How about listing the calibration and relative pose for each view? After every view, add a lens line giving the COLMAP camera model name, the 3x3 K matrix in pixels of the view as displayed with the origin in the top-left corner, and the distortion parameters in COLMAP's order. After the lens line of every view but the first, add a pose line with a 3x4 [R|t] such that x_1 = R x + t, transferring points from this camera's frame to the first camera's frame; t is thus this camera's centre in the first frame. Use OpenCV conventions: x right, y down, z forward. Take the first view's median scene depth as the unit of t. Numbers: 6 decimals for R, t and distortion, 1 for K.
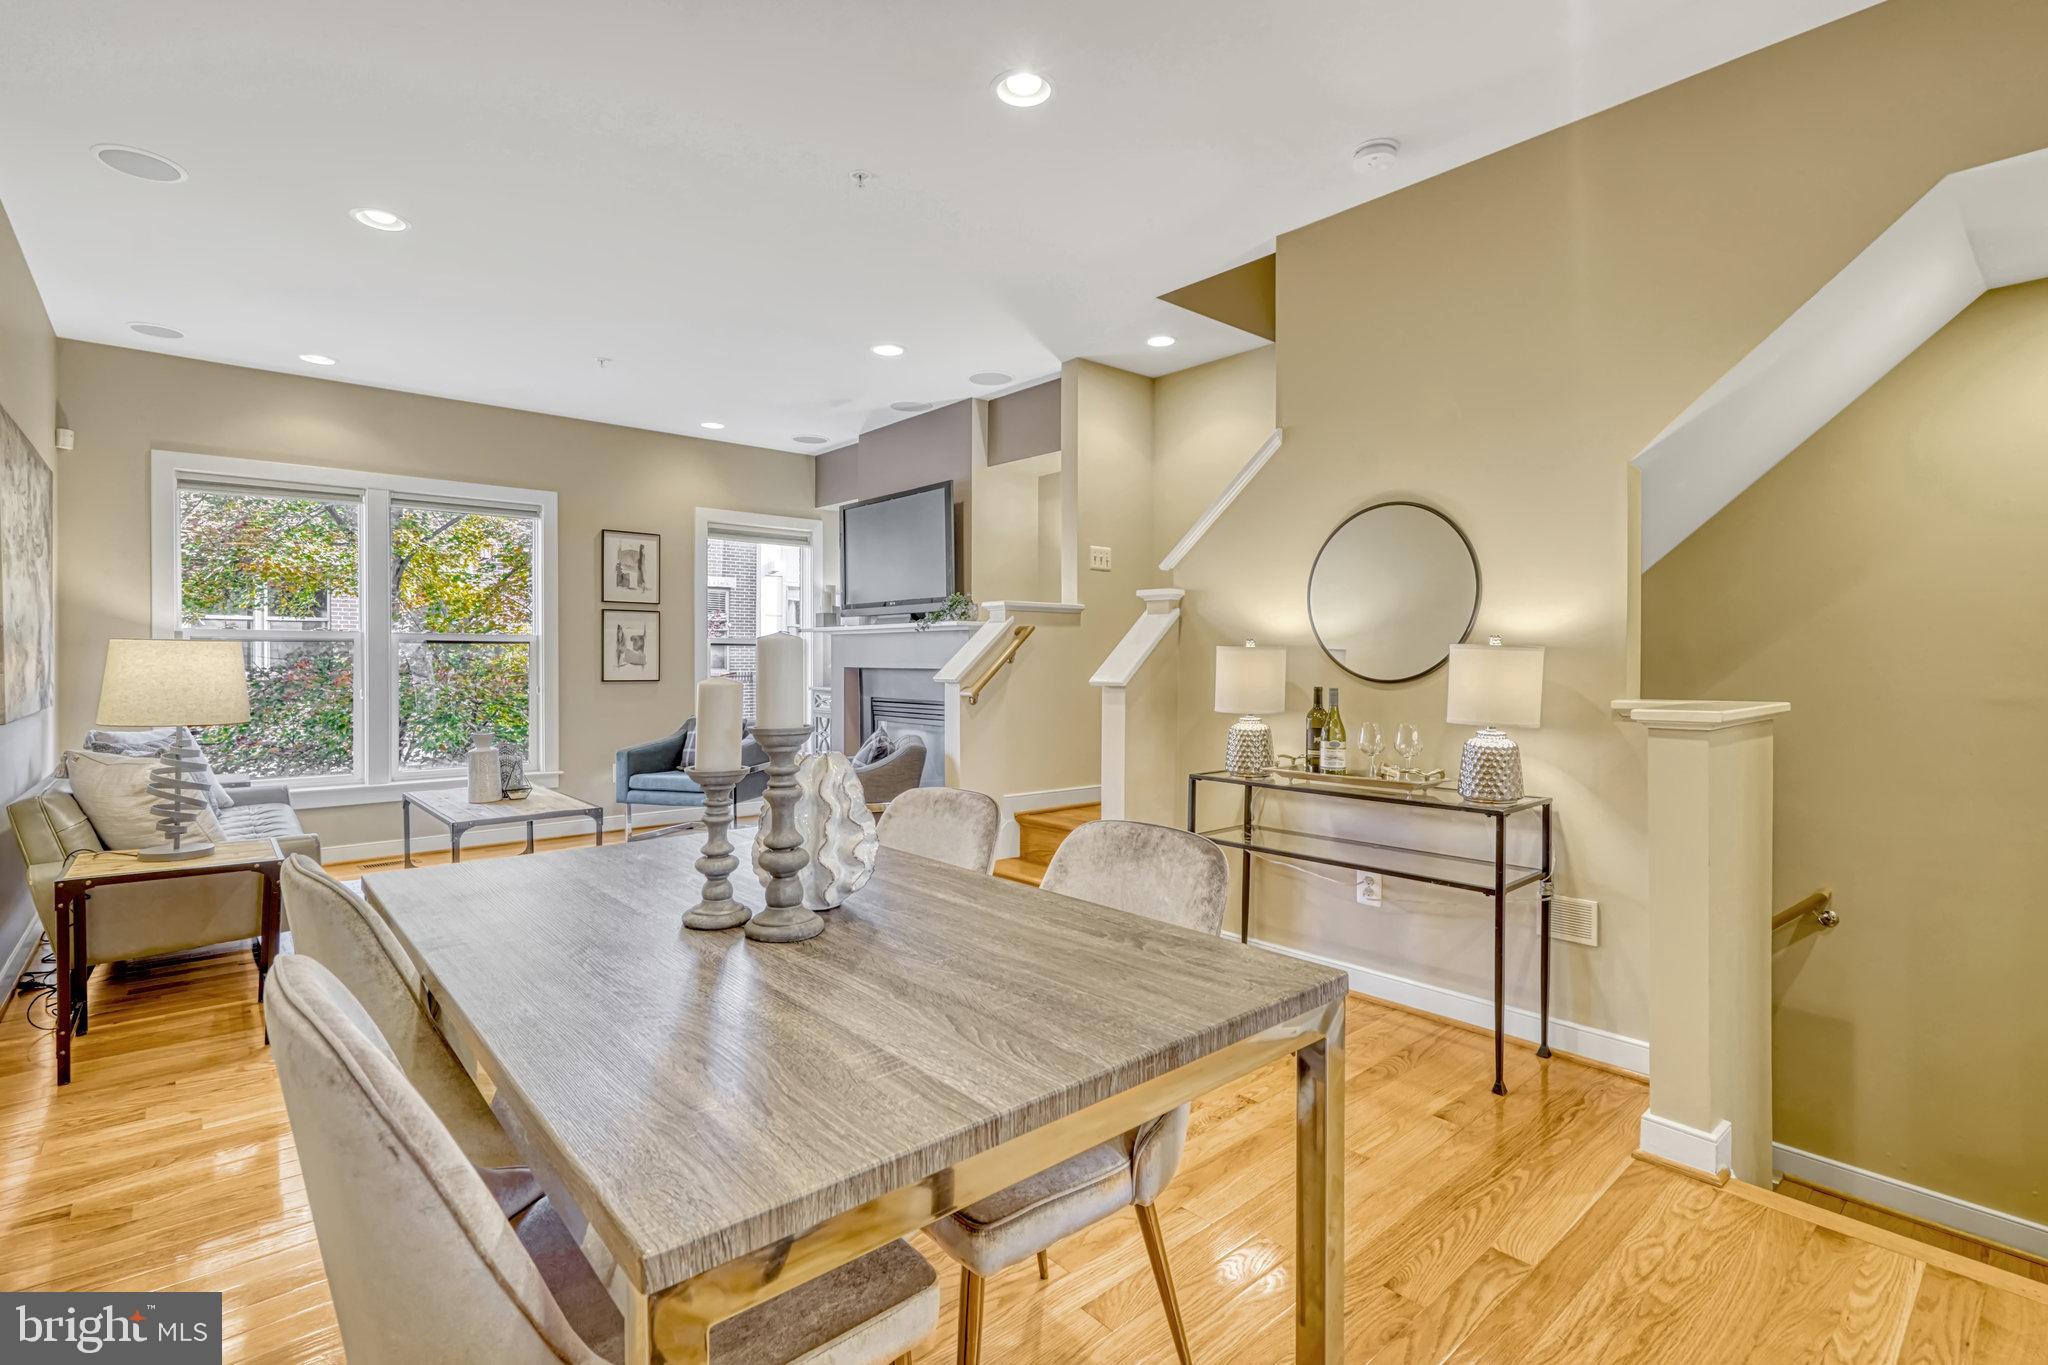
lens RADIAL K [[965.9, 0, 1011.8], [0, 965.9, 676.4], [0, 0, 1]] dist [-0.006241, 0.002987]
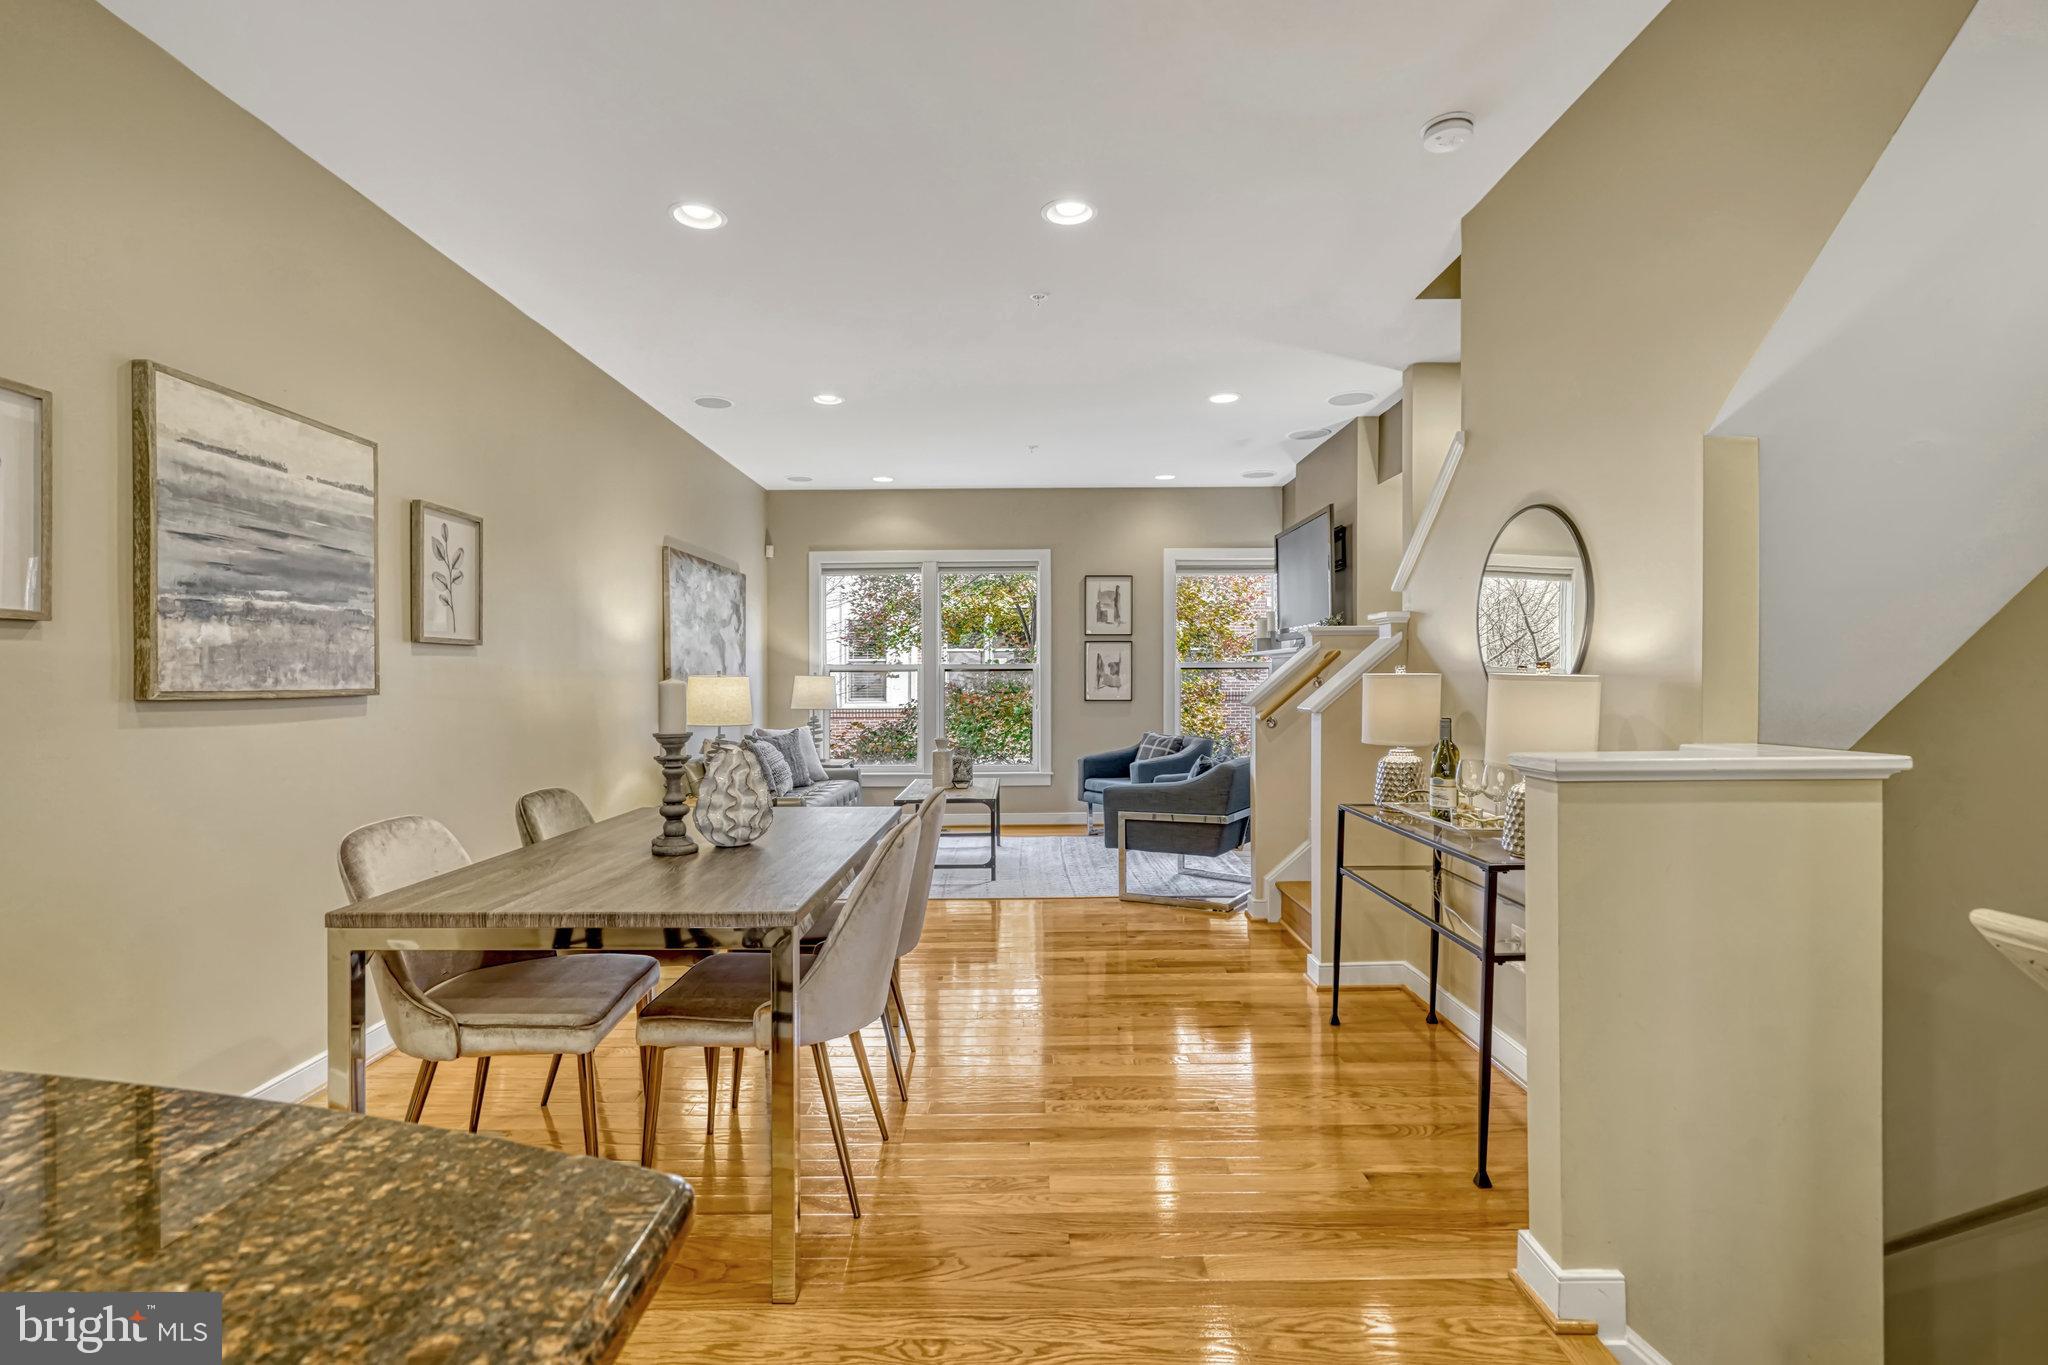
lens RADIAL K [[965.9, 0, 1001.5], [0, 965.9, 692.0], [0, 0, 1]] dist [-0.006241, 0.002987]
pose [[0.745422, 0.004096, -0.666580, 0.322798], [-0.004264, 0.999990, 0.001376, -0.007164], [0.666579, 0.001816, 0.745432, 0.021565]]
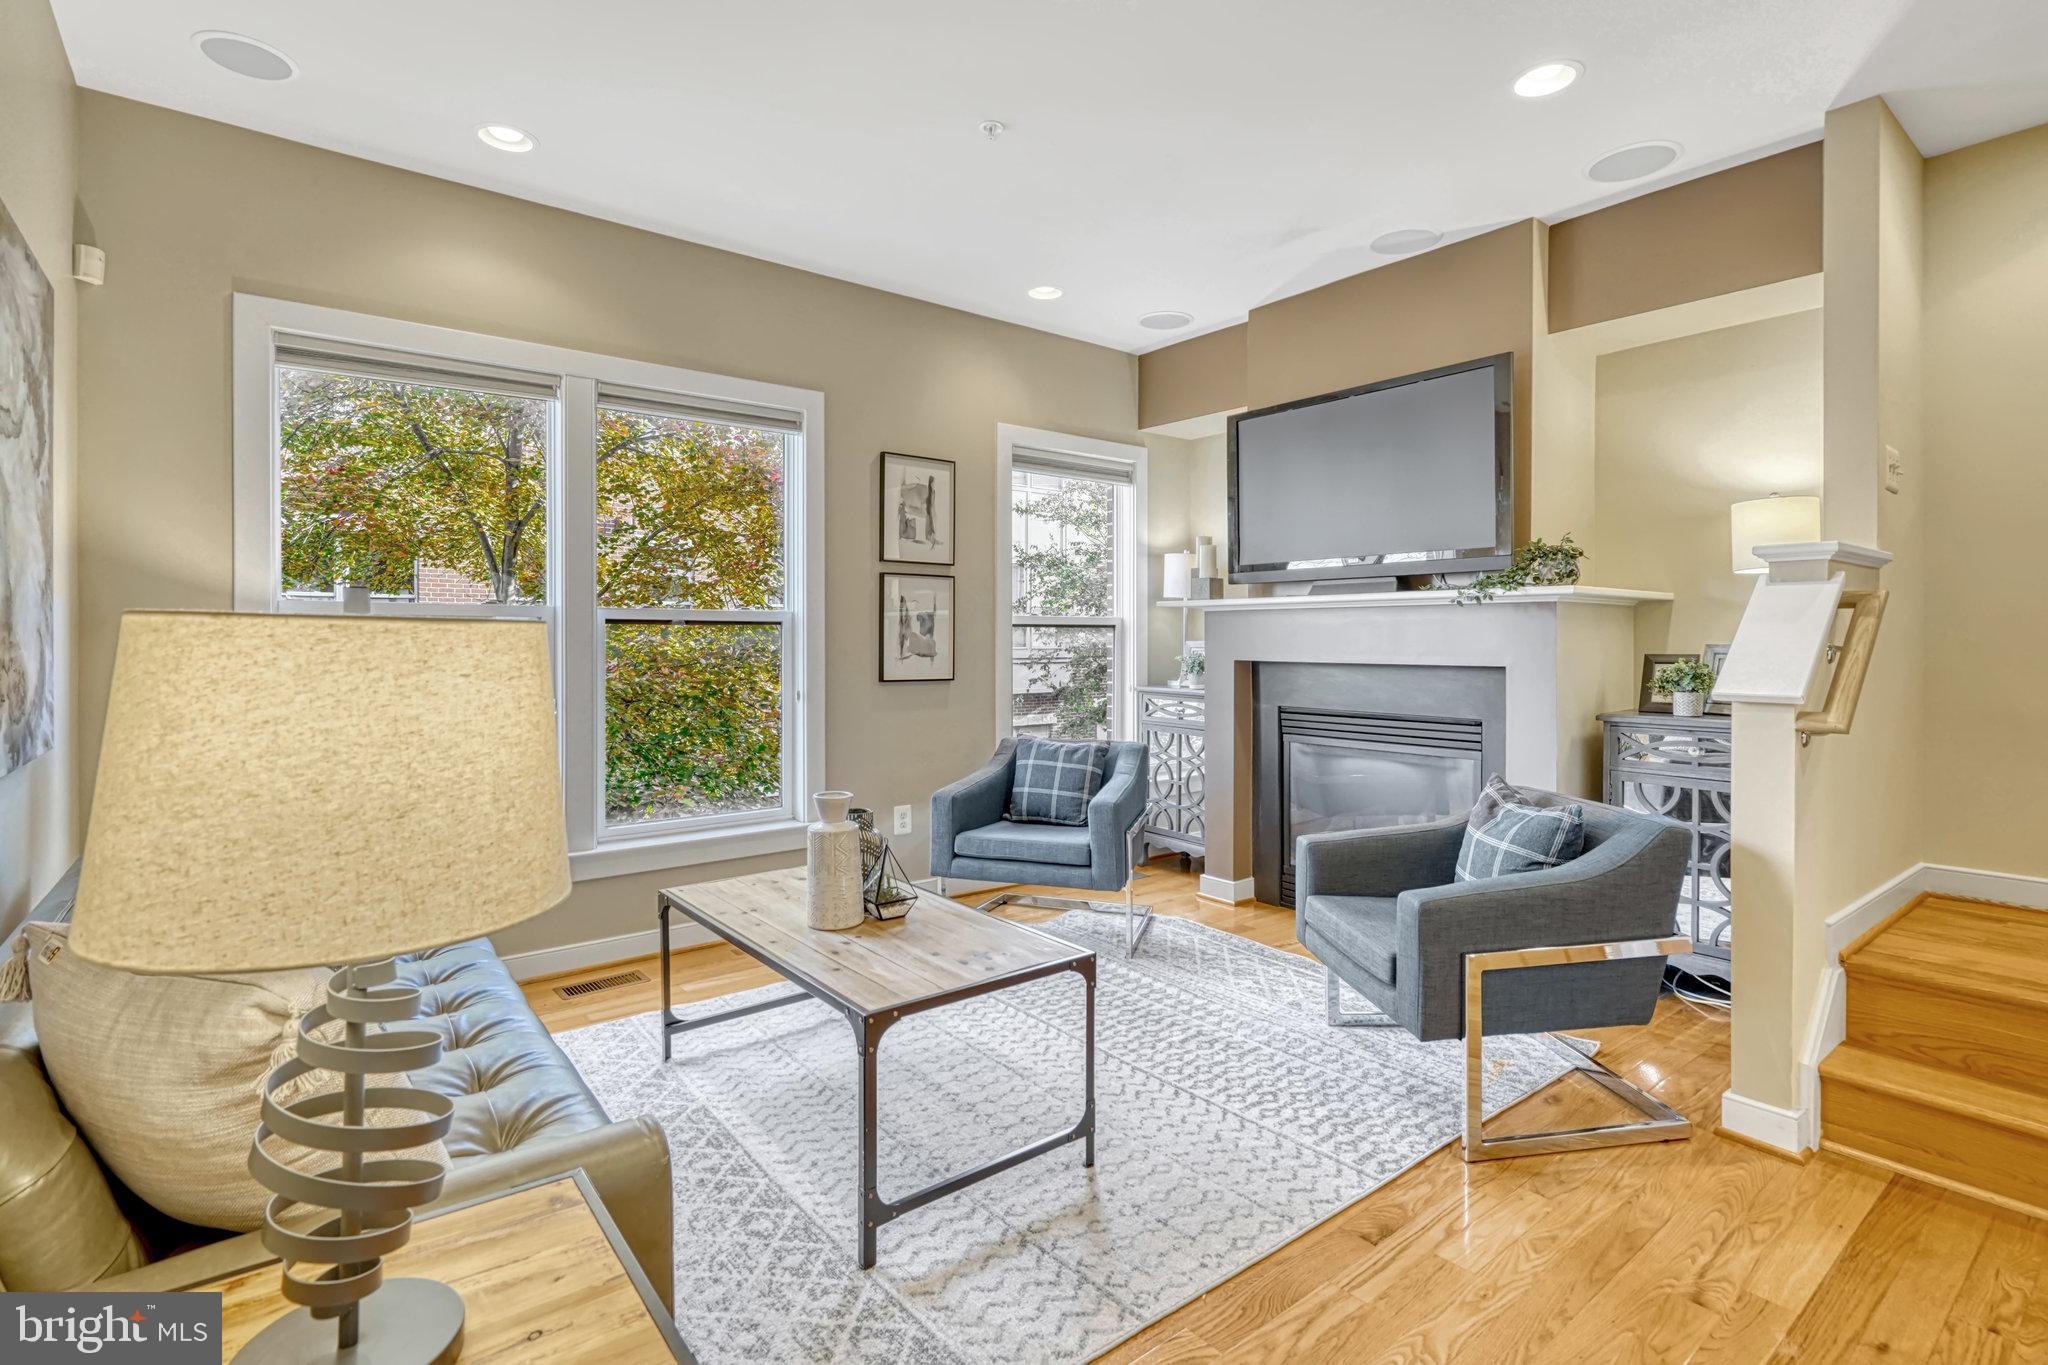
lens RADIAL K [[965.9, 0, 993.1], [0, 965.9, 657.3], [0, 0, 1]] dist [-0.006241, 0.002987]
pose [[0.998620, 0.001530, -0.052500, -0.325998], [-0.001513, 0.999999, 0.000367, -0.012523], [0.052500, -0.000288, 0.998621, 0.357044]]
